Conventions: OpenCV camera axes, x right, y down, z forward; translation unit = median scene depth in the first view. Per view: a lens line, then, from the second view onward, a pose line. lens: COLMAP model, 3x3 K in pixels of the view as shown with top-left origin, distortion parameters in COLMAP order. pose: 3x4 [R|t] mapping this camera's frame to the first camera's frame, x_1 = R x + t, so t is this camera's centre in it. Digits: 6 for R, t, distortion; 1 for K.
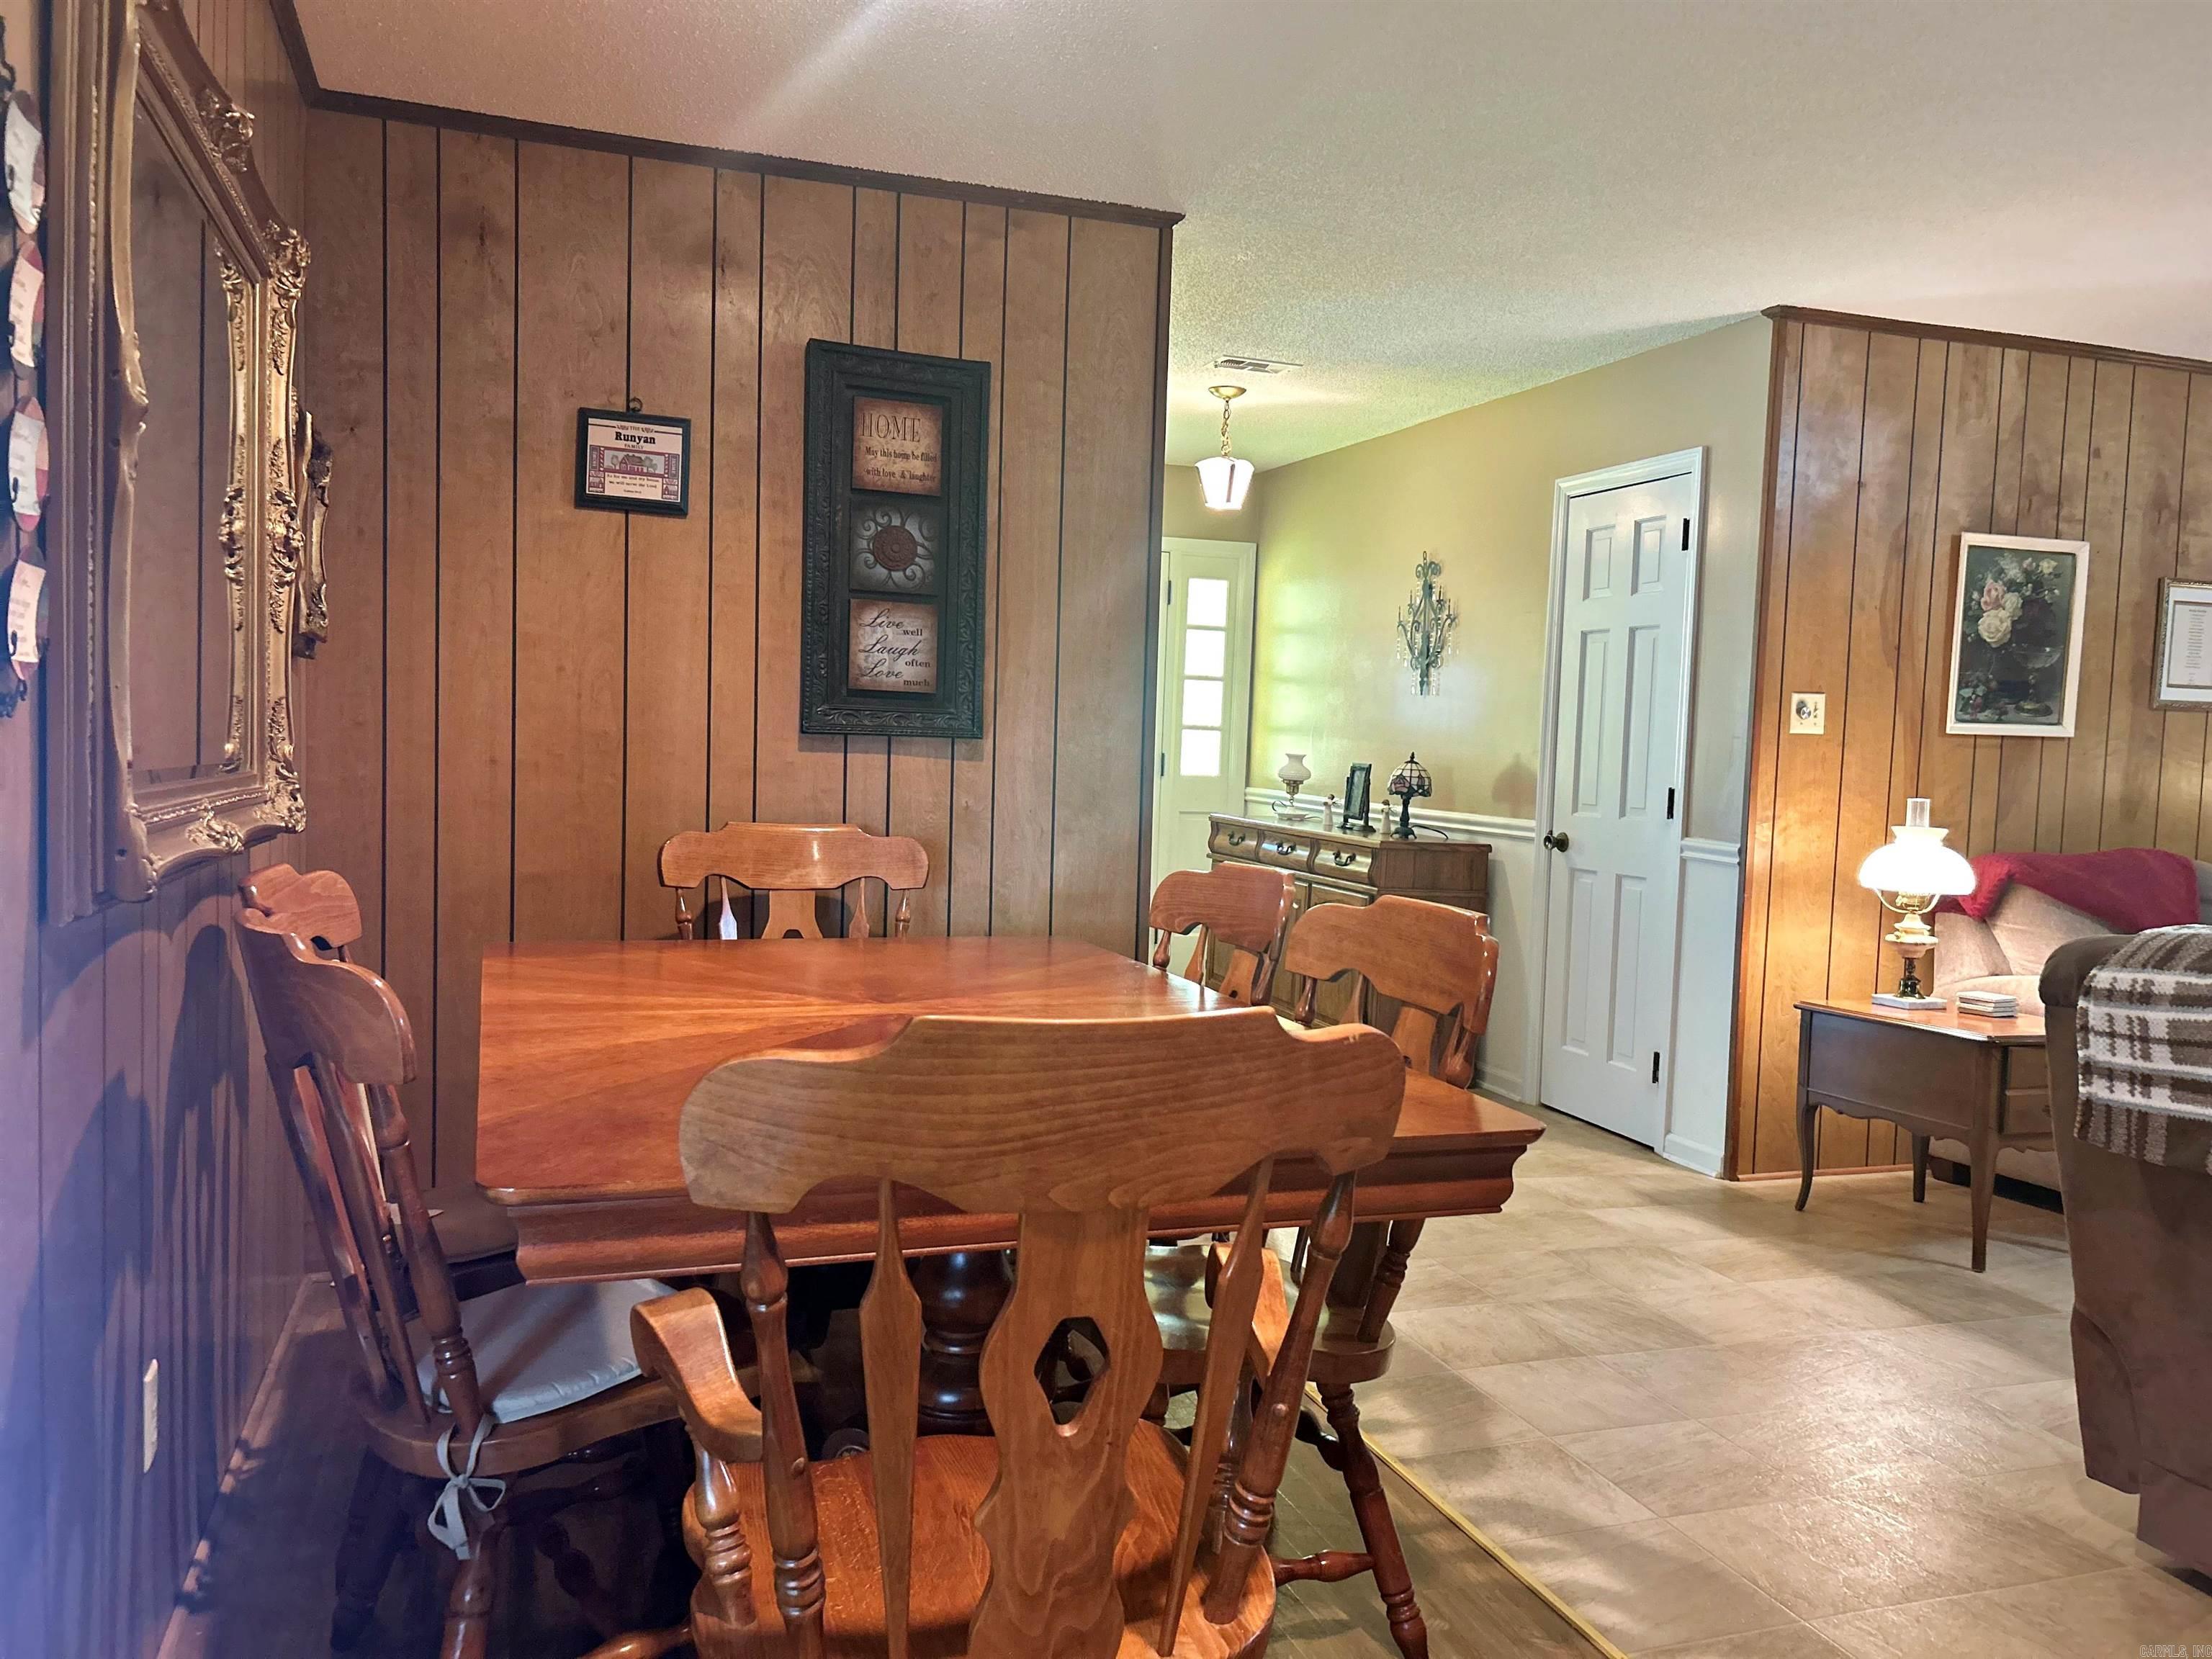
lens RADIAL K [[1659.8, 0, 1107.9], [0, 1659.8, 839.9], [0, 0, 1]] dist [0.058151, -0.065191]
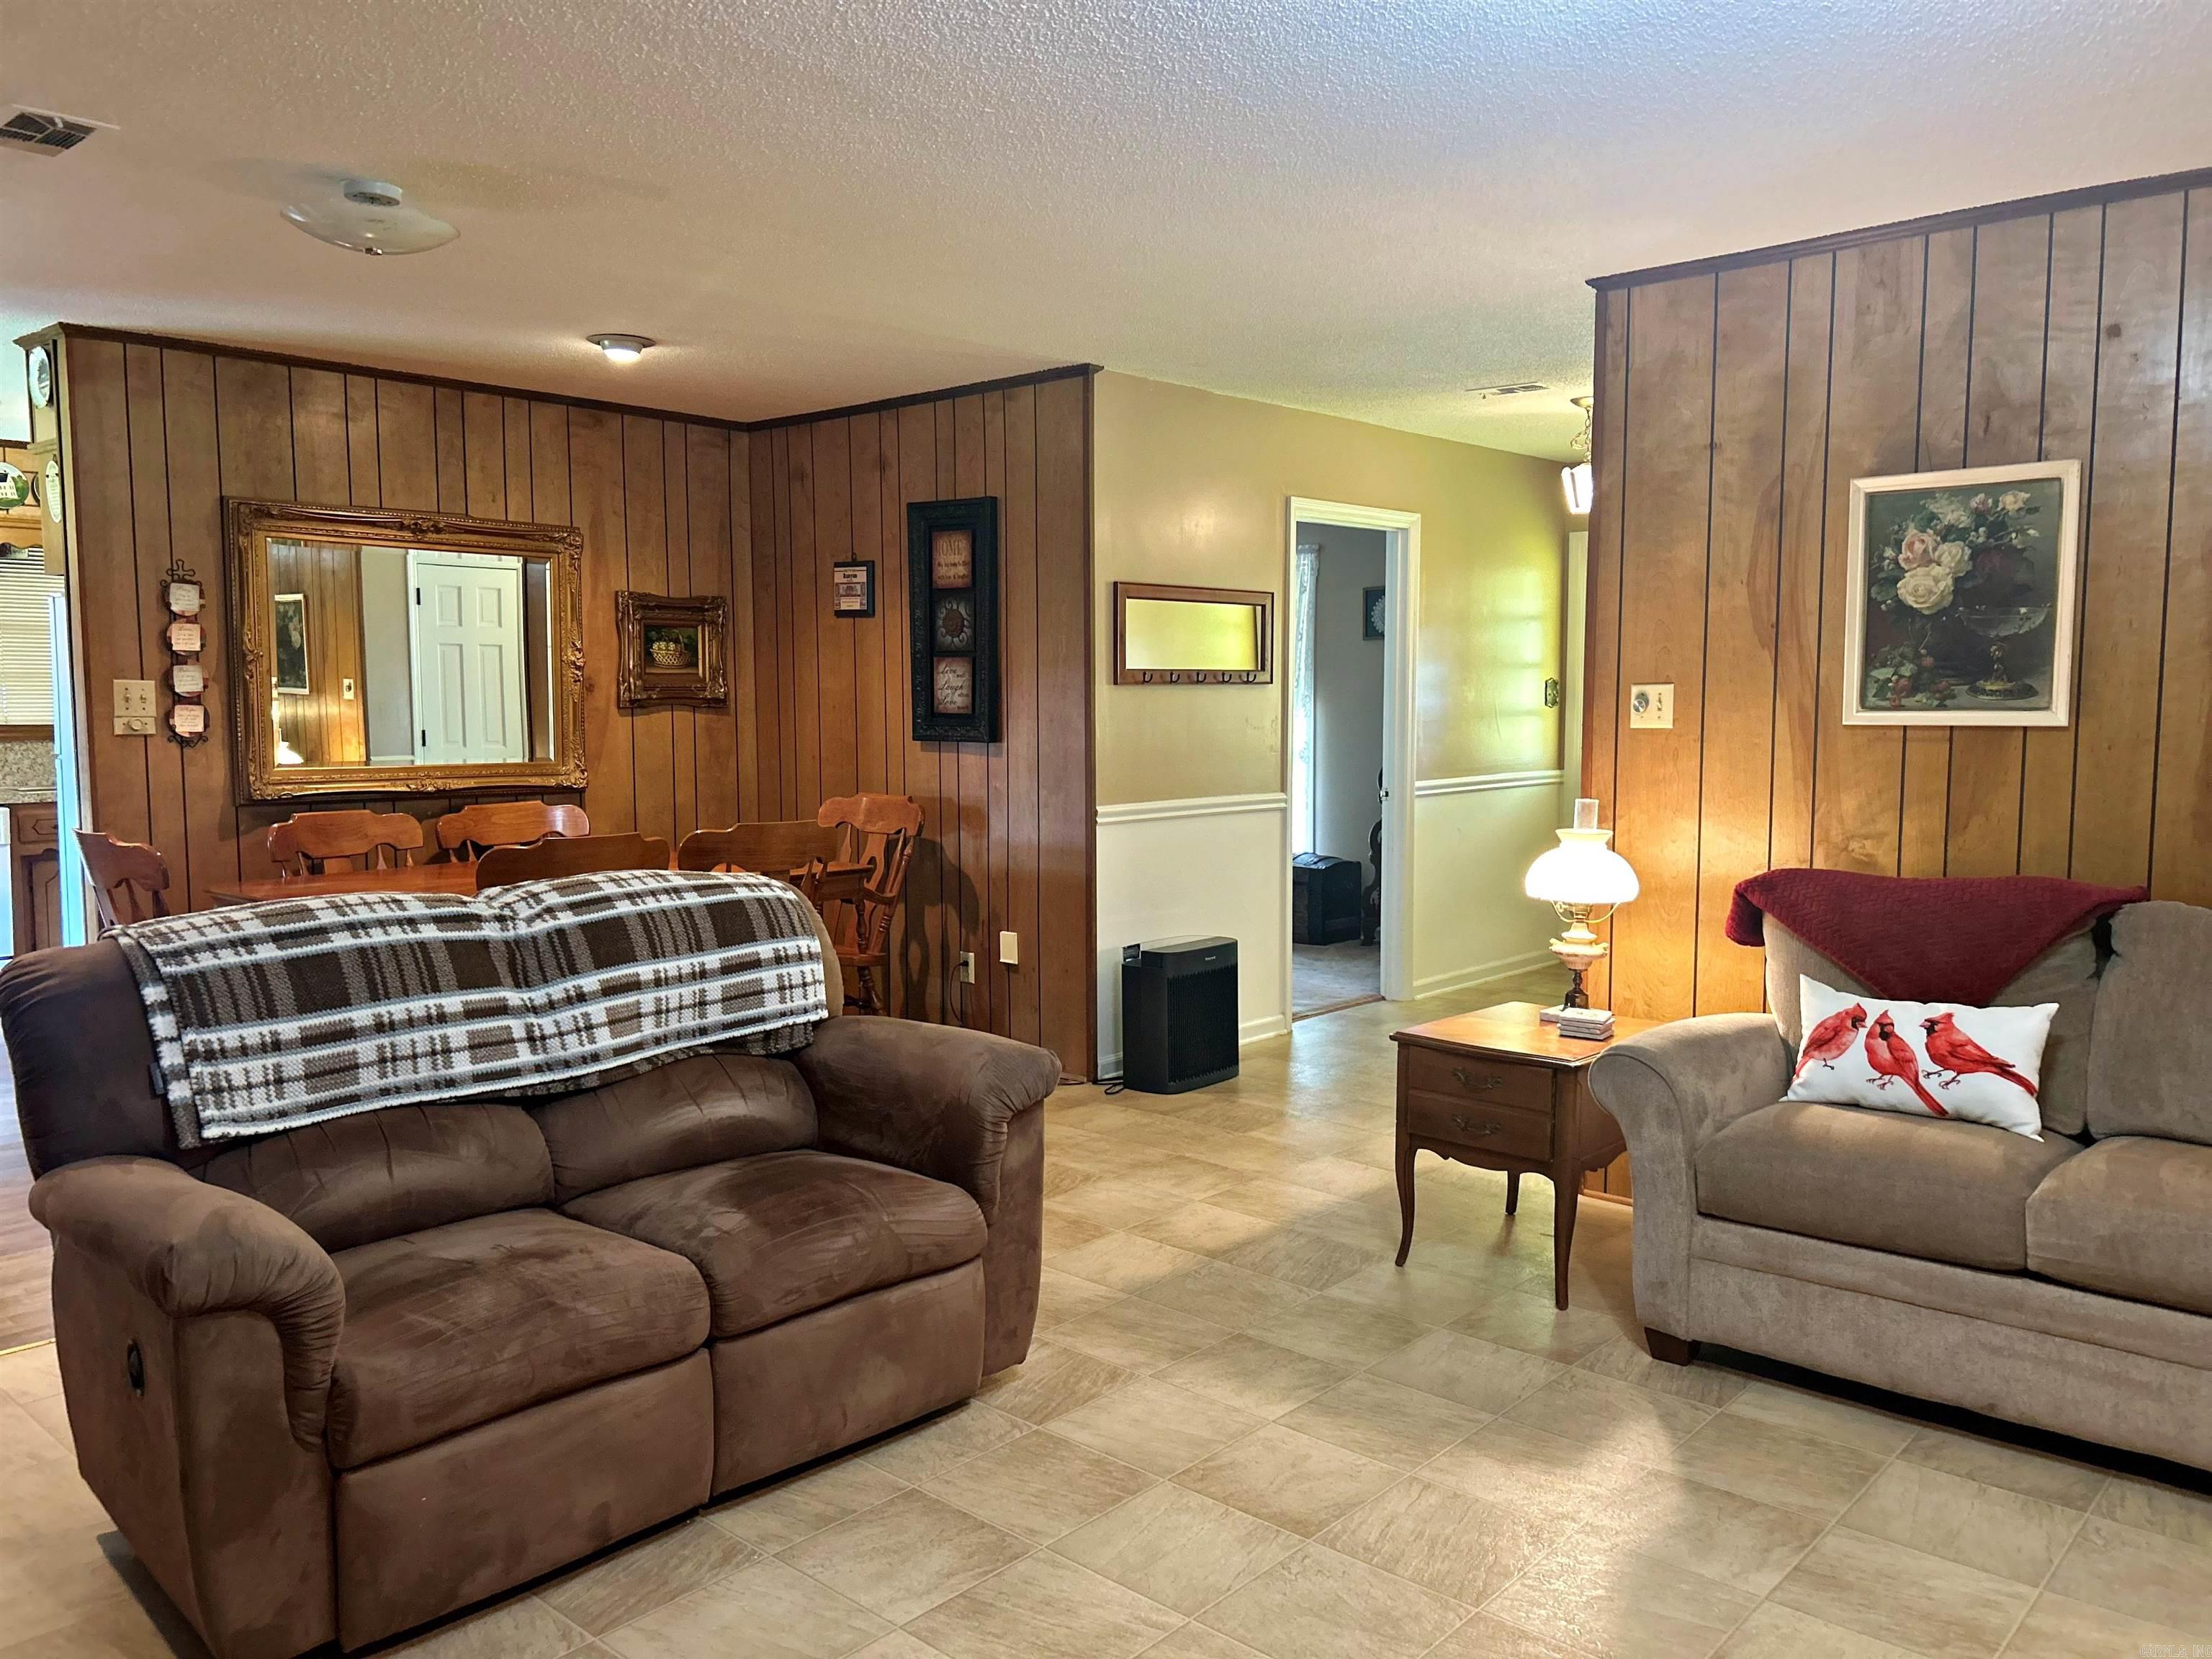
lens RADIAL K [[1659.8, 0, 1115.0], [0, 1659.8, 848.7], [0, 0, 1]] dist [0.058151, -0.065191]
pose [[0.487355, 0.050957, -0.871716, 1.299107], [-0.037168, 0.998602, 0.037595, -0.024975], [0.872413, 0.014078, 0.488567, 0.352768]]
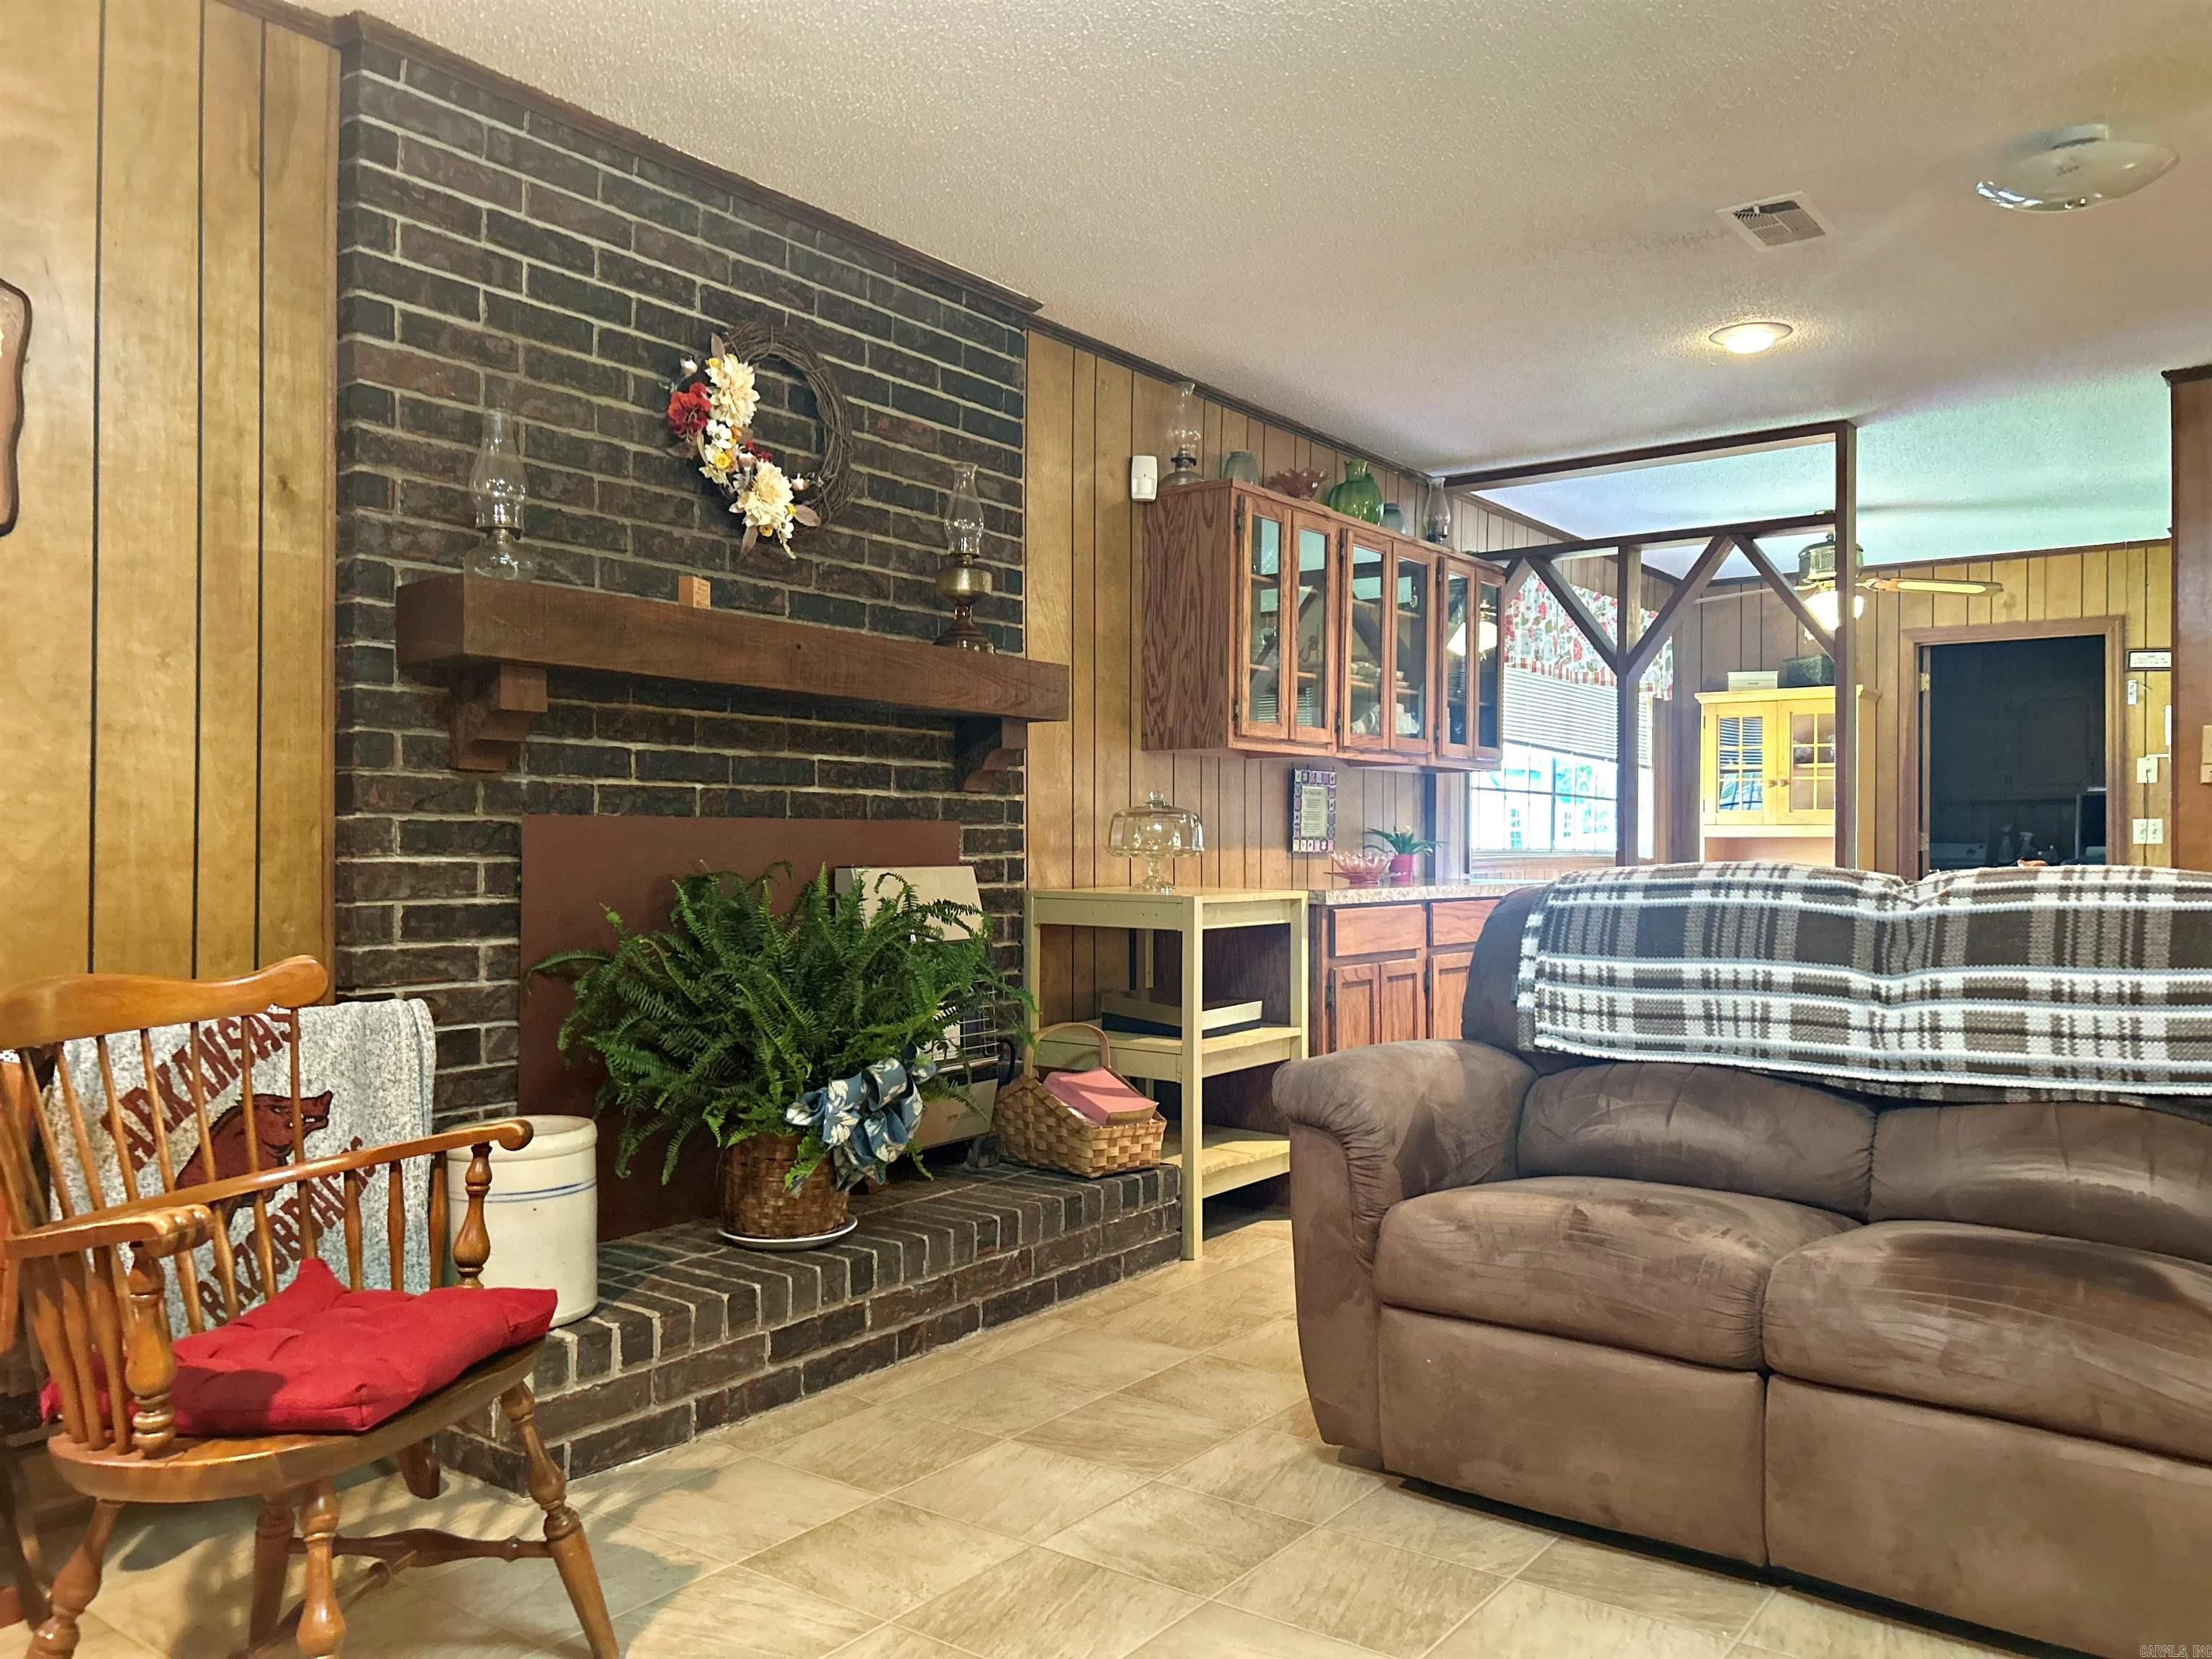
lens RADIAL K [[1659.8, 0, 1121.6], [0, 1659.8, 852.6], [0, 0, 1]] dist [0.058151, -0.065191]
pose [[-0.822060, -0.034438, -0.568358, 1.144754], [-0.064648, 0.997360, 0.033074, 0.026914], [0.565719, 0.063931, -0.822116, 0.887855]]
